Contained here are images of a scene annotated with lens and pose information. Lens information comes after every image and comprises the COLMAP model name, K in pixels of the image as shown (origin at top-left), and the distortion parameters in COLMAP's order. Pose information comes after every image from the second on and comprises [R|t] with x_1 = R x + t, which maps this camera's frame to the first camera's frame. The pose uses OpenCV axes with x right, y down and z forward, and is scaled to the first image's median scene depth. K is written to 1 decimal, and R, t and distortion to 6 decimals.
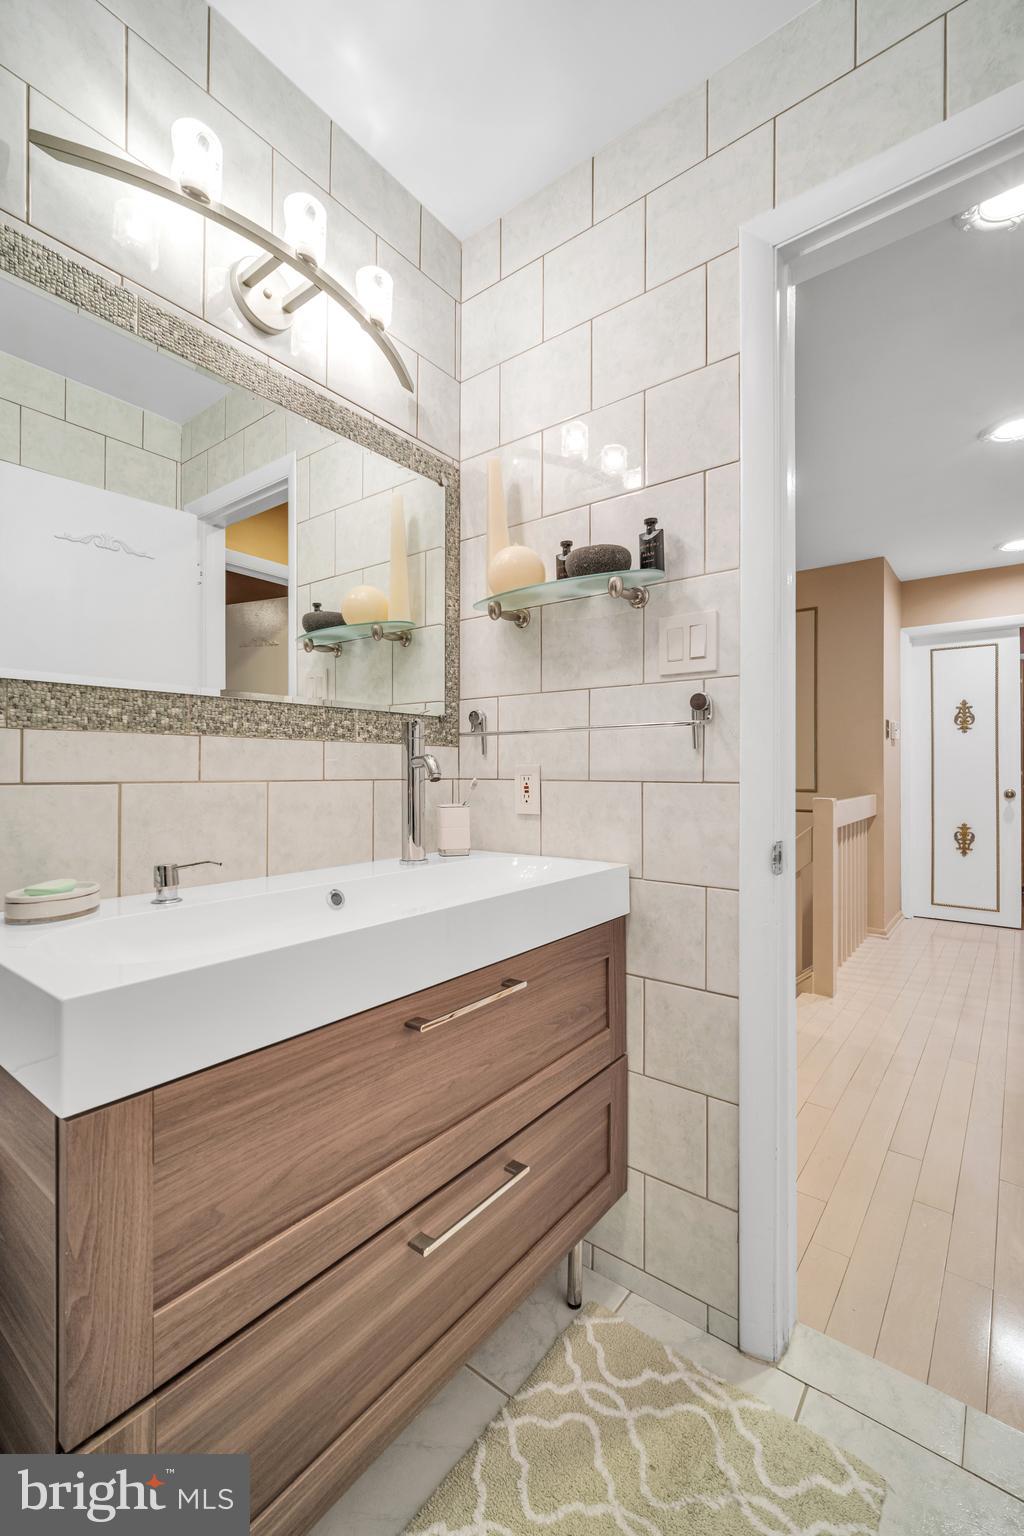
lens RADIAL K [[620.1, 0, 511.7], [0, 620.1, 755.9], [0, 0, 1]] dist [-0.000300, -0.000067]
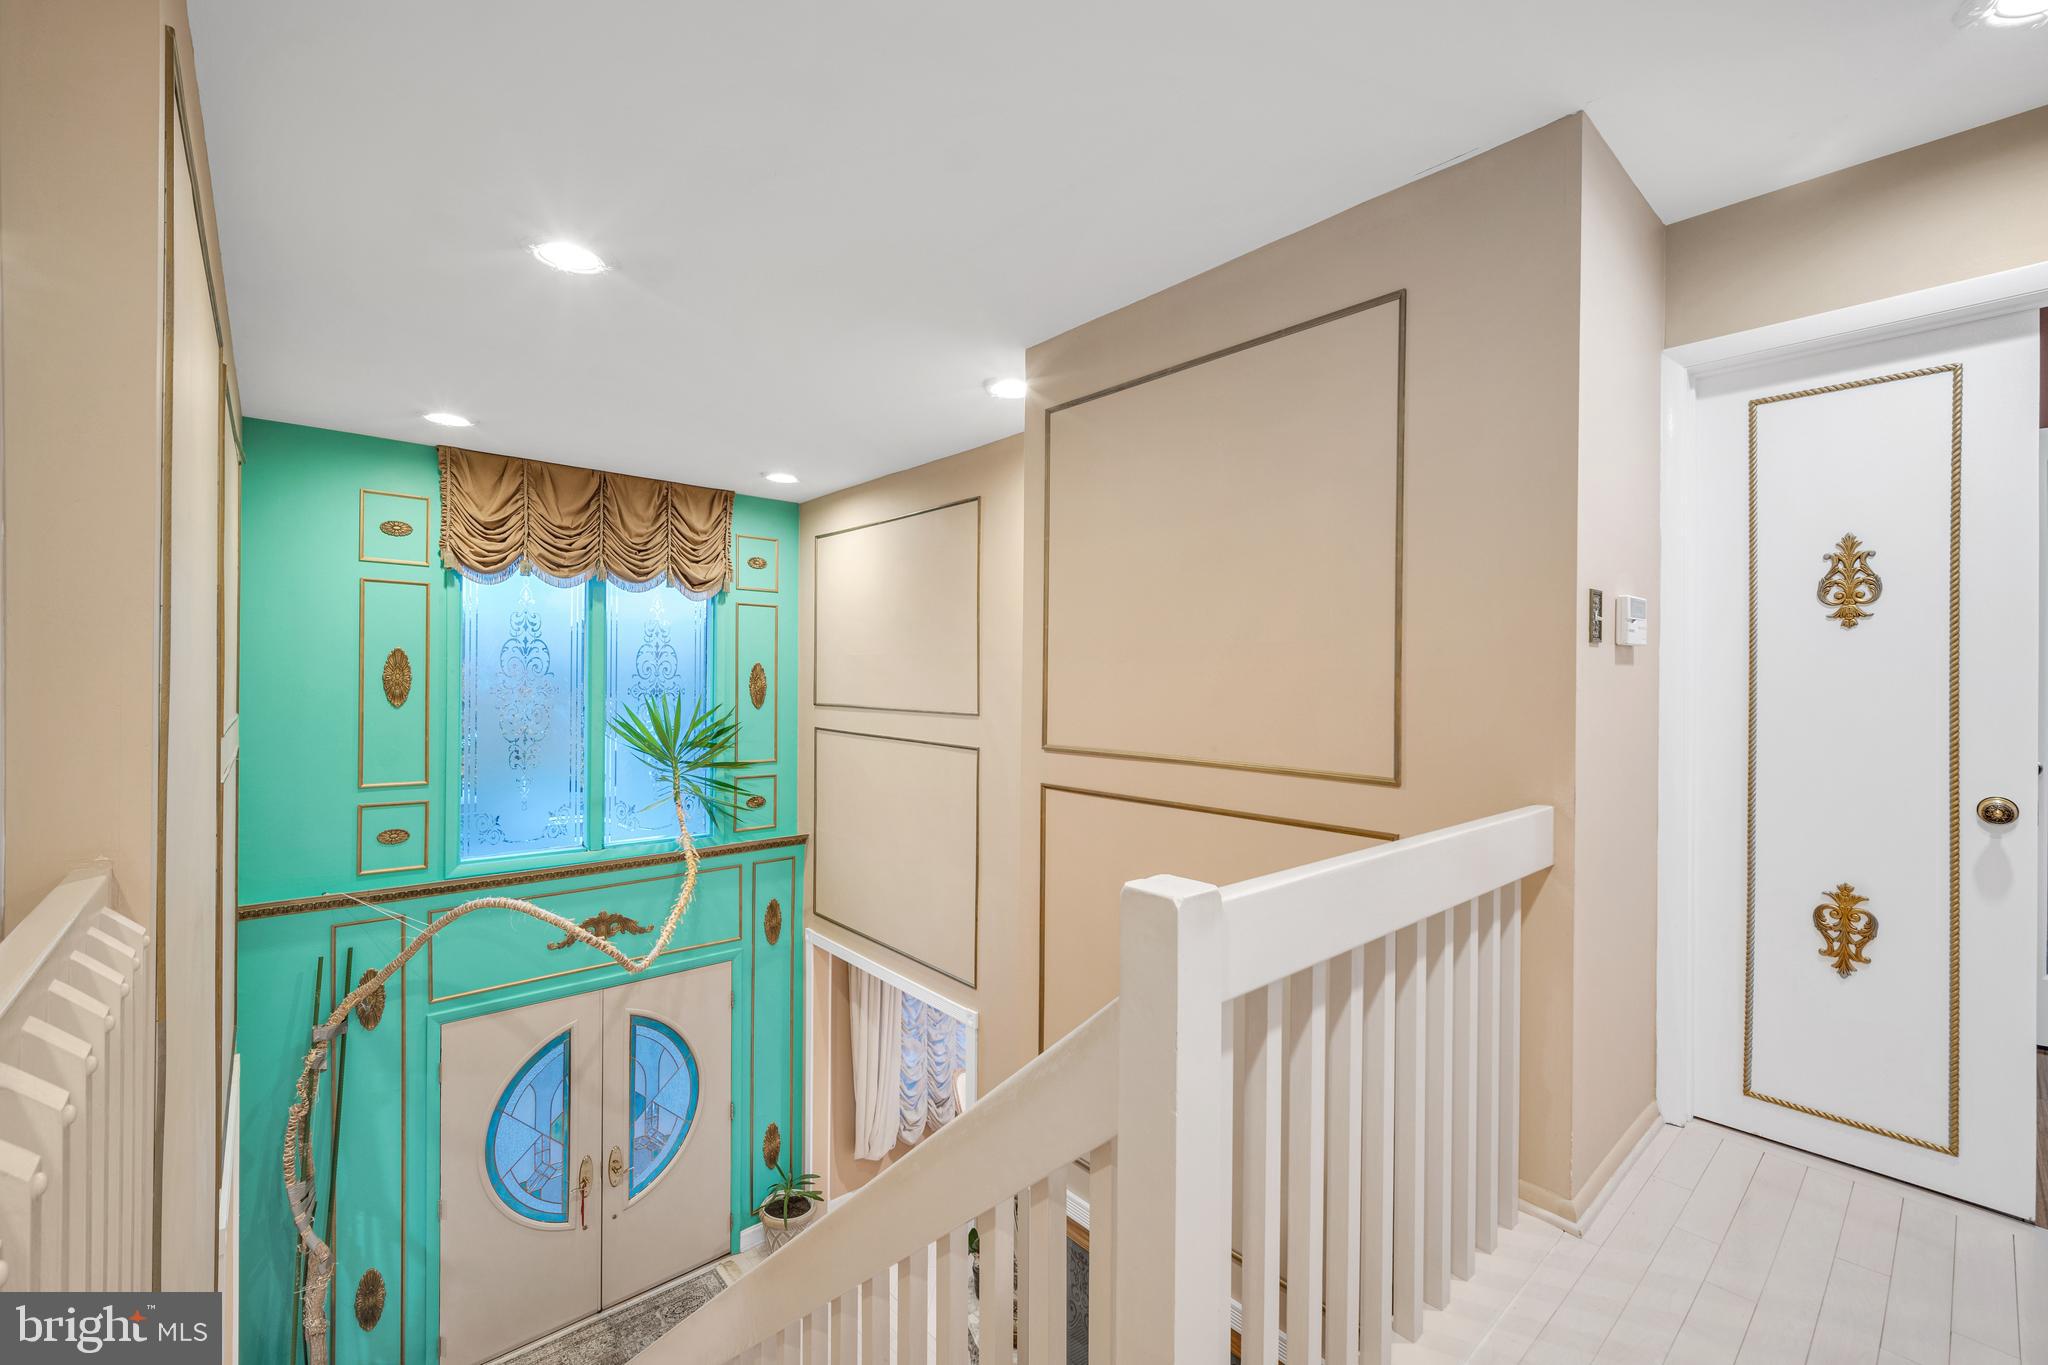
lens RADIAL K [[867.3, 0, 1024.2], [0, 867.3, 670.5], [0, 0, 1]] dist [-0.000853, 0.000475]
pose [[0.988681, 0.006138, -0.149907, 0.341735], [-0.005066, 0.999959, 0.007535, -0.014291], [0.149947, -0.006690, 0.988671, 0.443663]]
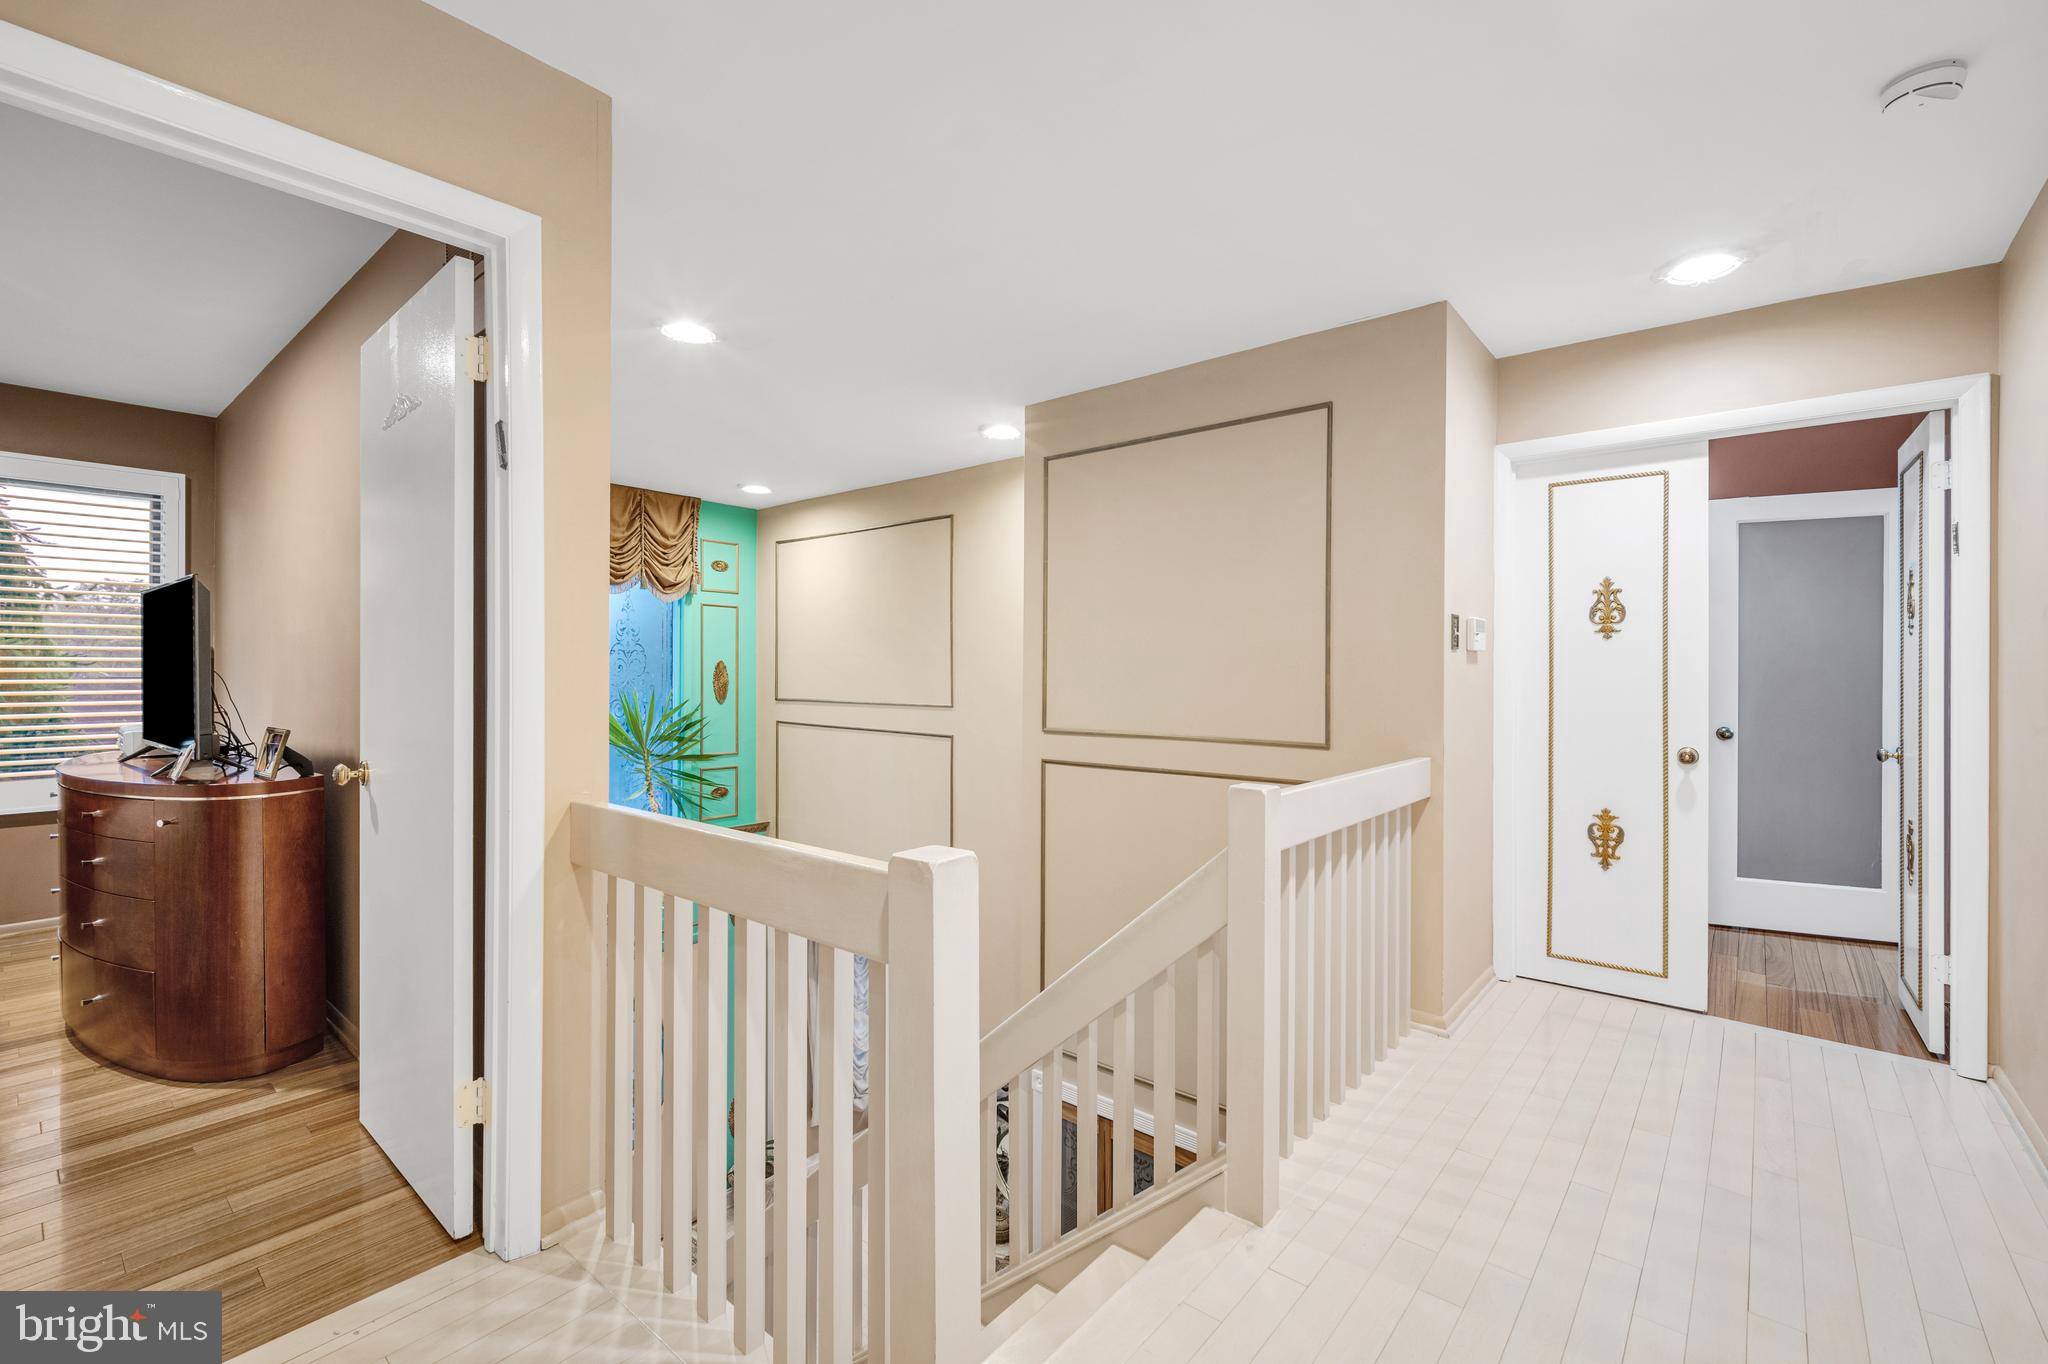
lens RADIAL K [[890.9, 0, 1040.0], [0, 890.9, 662.4], [0, 0, 1]] dist [0.000797, -0.000010]
pose [[0.999940, 0.004134, 0.010156, 0.234698], [-0.004164, 0.999987, 0.002864, -0.017404], [-0.010144, -0.002906, 0.999944, 0.237816]]
